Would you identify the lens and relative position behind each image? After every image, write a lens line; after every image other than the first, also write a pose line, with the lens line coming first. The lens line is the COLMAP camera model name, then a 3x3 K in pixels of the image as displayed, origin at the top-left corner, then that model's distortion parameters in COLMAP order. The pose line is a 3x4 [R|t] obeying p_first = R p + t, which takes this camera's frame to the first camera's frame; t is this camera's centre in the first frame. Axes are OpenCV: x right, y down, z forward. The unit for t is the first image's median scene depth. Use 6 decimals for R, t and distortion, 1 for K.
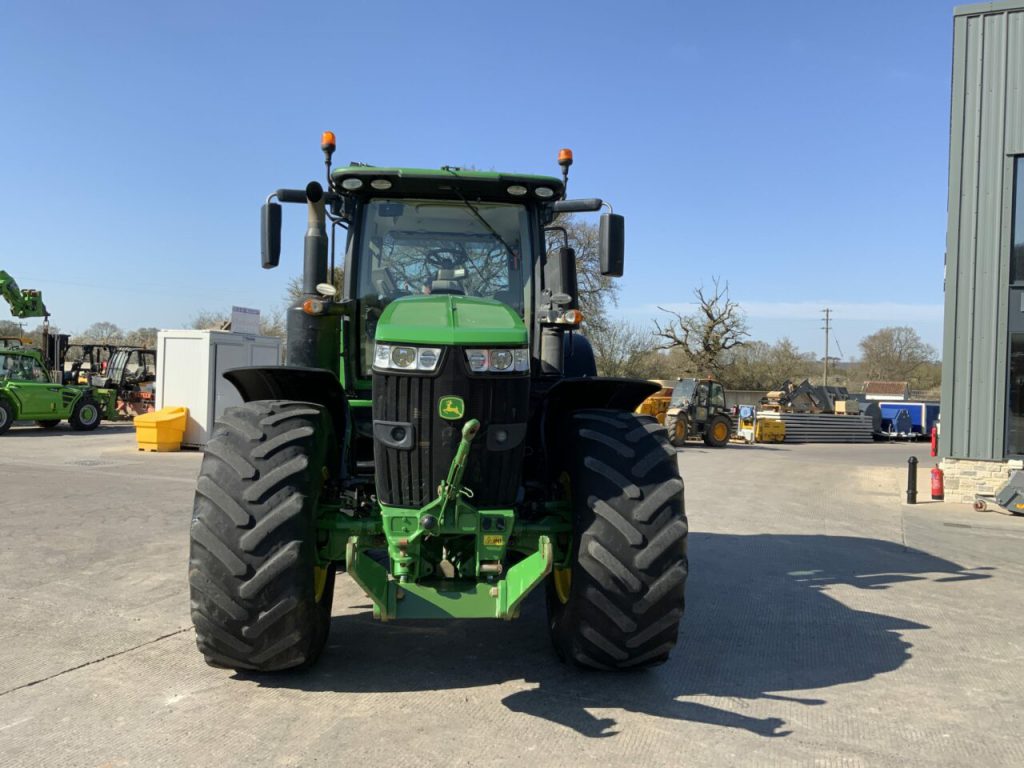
lens RADIAL K [[842.4, 0, 510.2], [0, 842.4, 385.3], [0, 0, 1]] dist [0.103603, -0.192258]
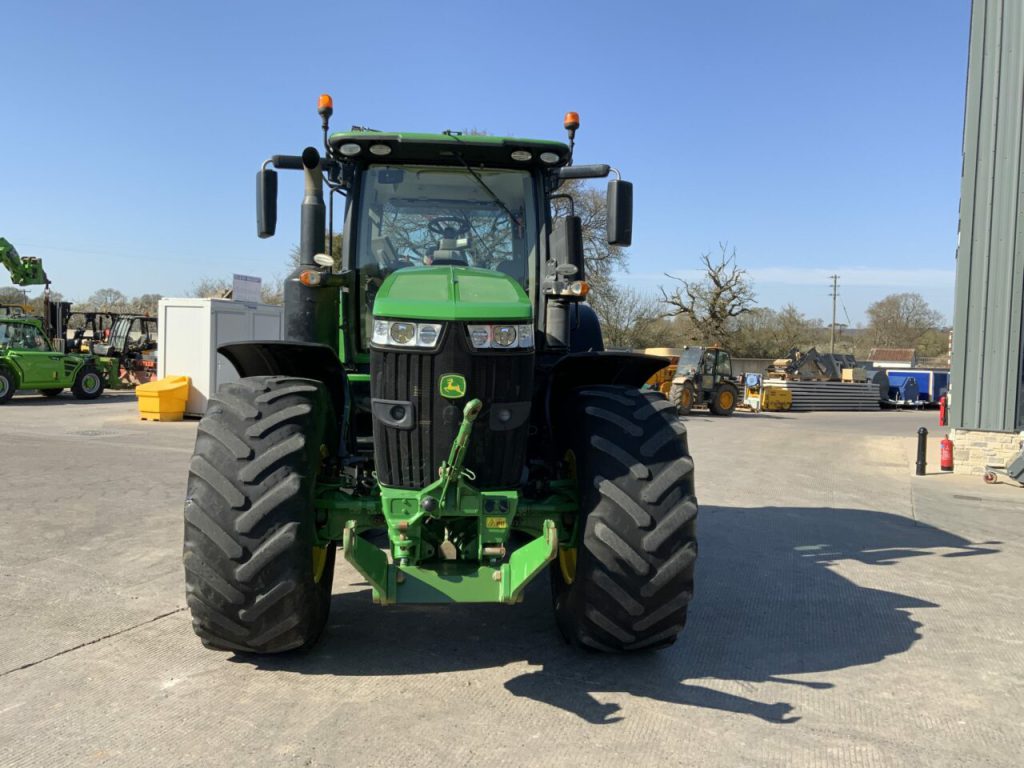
lens RADIAL K [[842.4, 0, 510.2], [0, 842.4, 385.3], [0, 0, 1]] dist [0.103603, -0.192258]
pose [[0.999983, 0.000299, -0.005747, 0.000922], [-0.000072, 0.999223, 0.039420, -0.008269], [0.005755, -0.039419, 0.999206, 0.027536]]
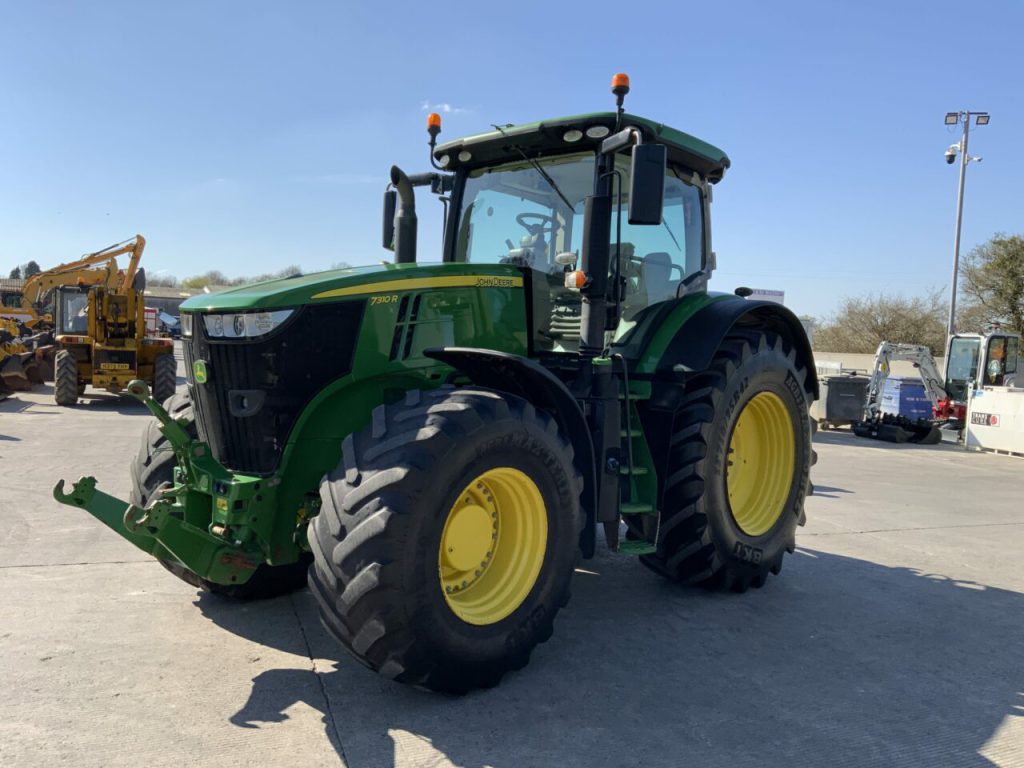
lens RADIAL K [[849.2, 0, 508.9], [0, 849.2, 399.3], [0, 0, 1]] dist [0.142045, -0.195420]
pose [[0.657004, 0.048976, -0.752295, 0.673487], [-0.029992, 0.998796, 0.038831, 0.005116], [0.753290, -0.002949, 0.657681, 0.398877]]
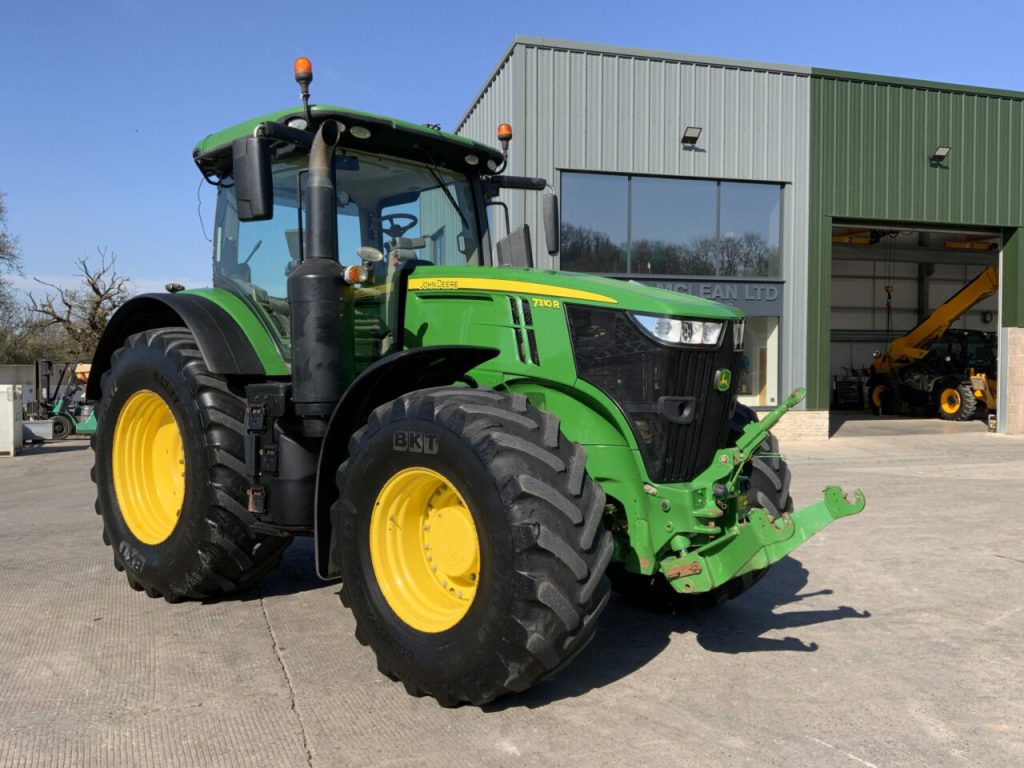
lens RADIAL K [[842.4, 0, 510.2], [0, 842.4, 385.3], [0, 0, 1]] dist [0.103603, -0.192258]
pose [[0.731216, -0.050755, 0.680255, -0.666366], [0.033215, 0.998694, 0.038811, -0.010985], [-0.681337, -0.005785, 0.731947, 0.279914]]
